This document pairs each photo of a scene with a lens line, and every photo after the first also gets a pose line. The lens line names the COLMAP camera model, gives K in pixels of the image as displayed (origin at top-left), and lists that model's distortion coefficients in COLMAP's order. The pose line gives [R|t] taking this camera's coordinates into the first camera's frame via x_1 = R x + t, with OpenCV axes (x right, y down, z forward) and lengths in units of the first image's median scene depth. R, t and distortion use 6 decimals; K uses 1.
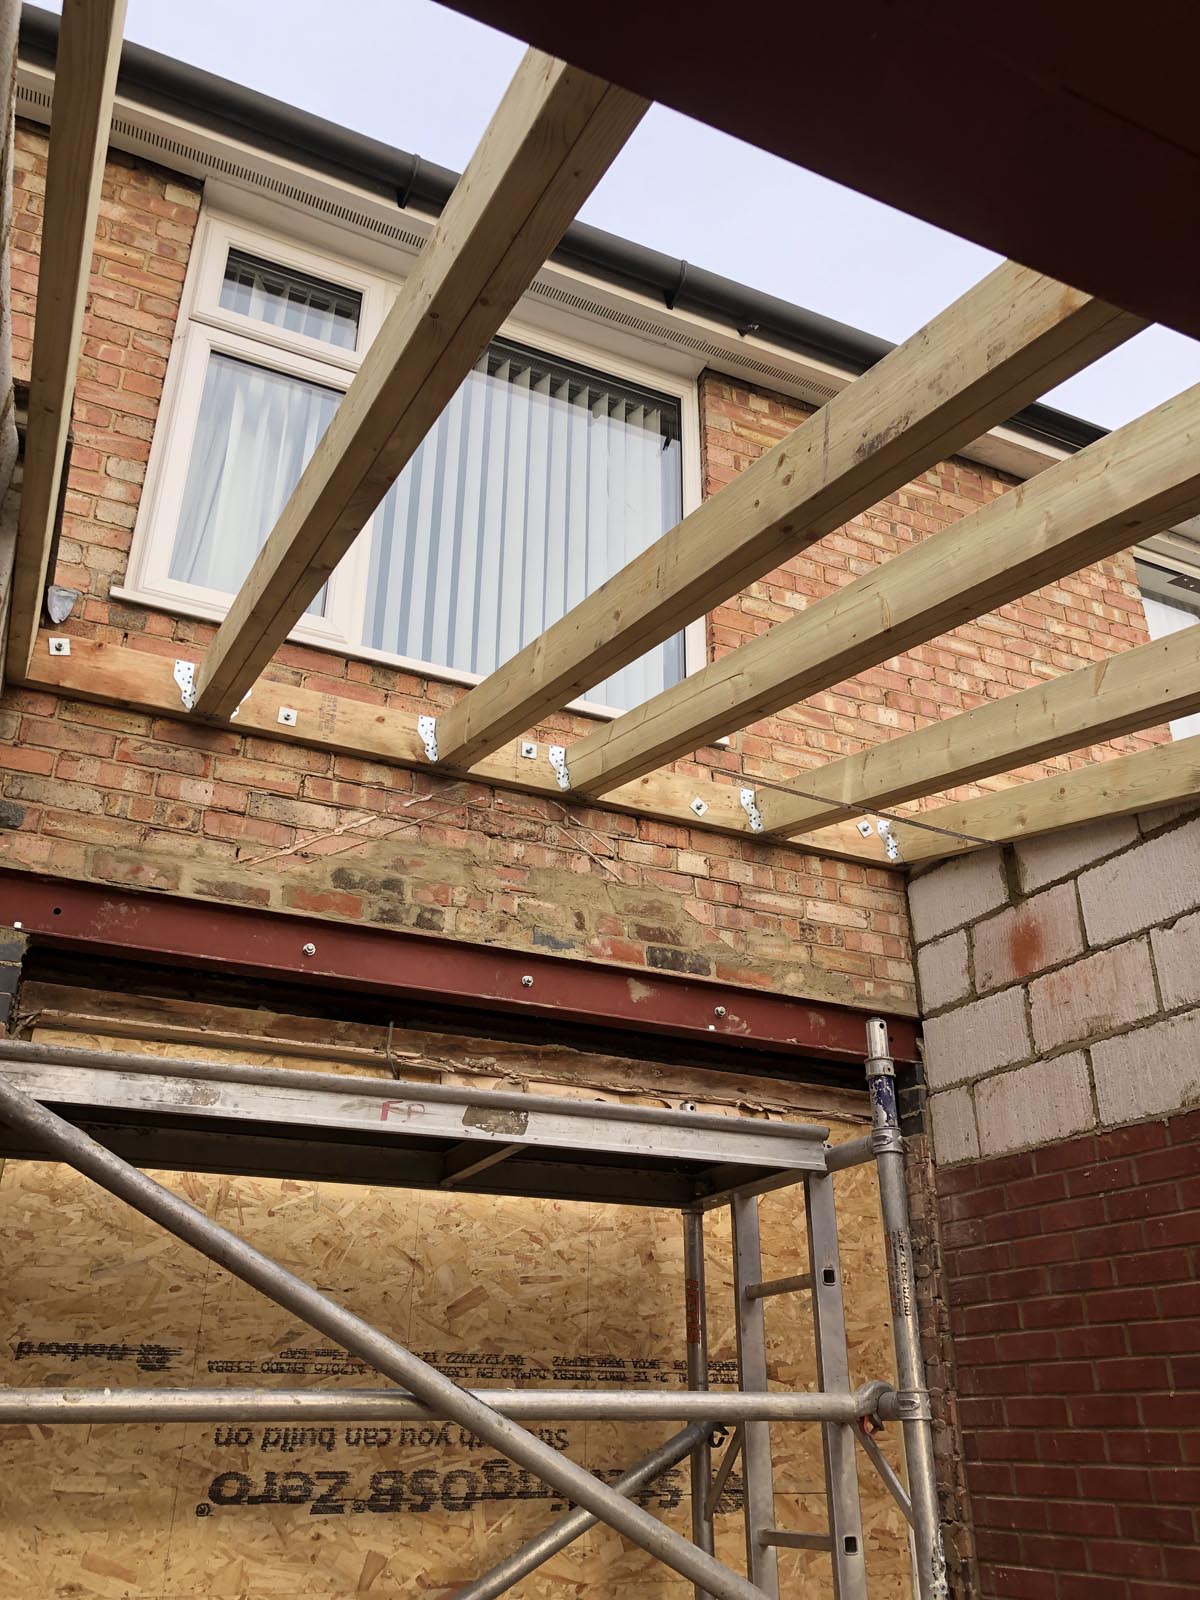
lens RADIAL K [[1311.8, 0, 601.3], [0, 1311.8, 792.2], [0, 0, 1]] dist [0.036468, -0.022532]
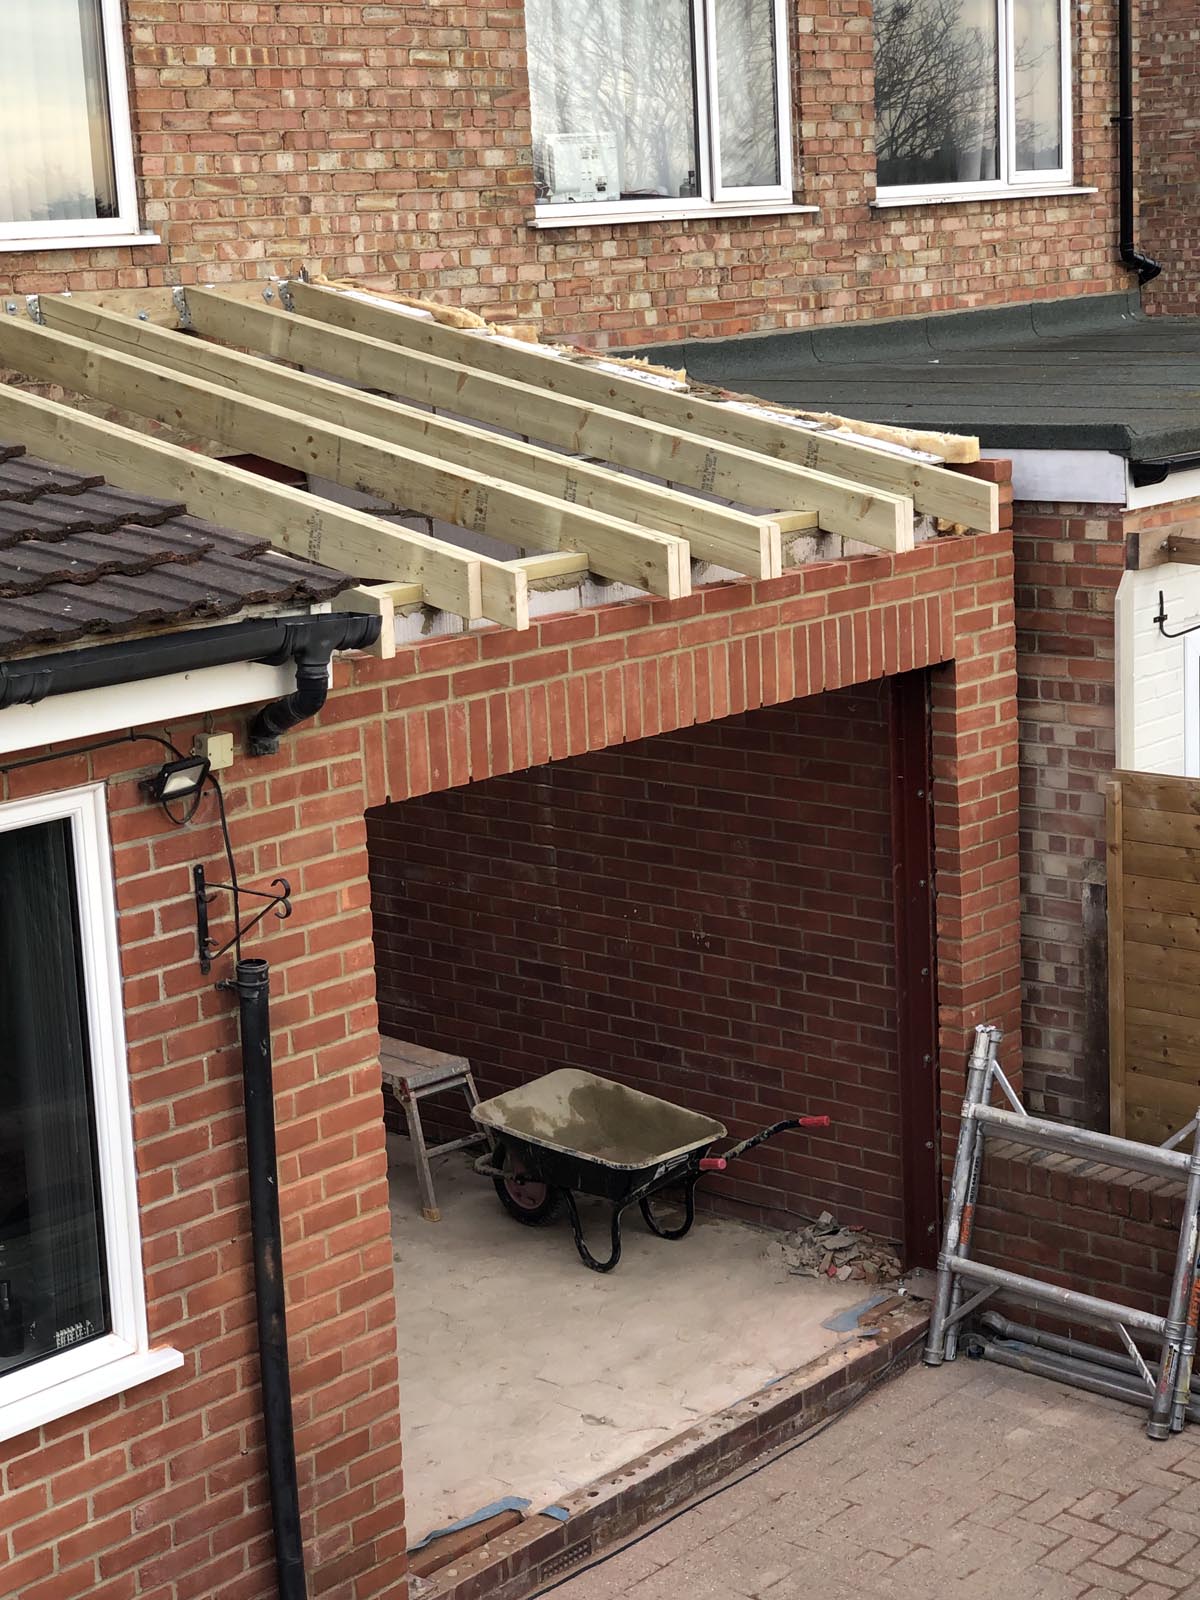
lens RADIAL K [[2781.6, 0, 620.4], [0, 2781.6, 781.7], [0, 0, 1]] dist [0.088131, 0.000000]
pose [[0.913883, -0.131536, 0.384078, -0.645872], [-0.130181, 0.801153, 0.584129, -1.376777], [-0.384539, -0.583825, 0.715037, -1.415875]]
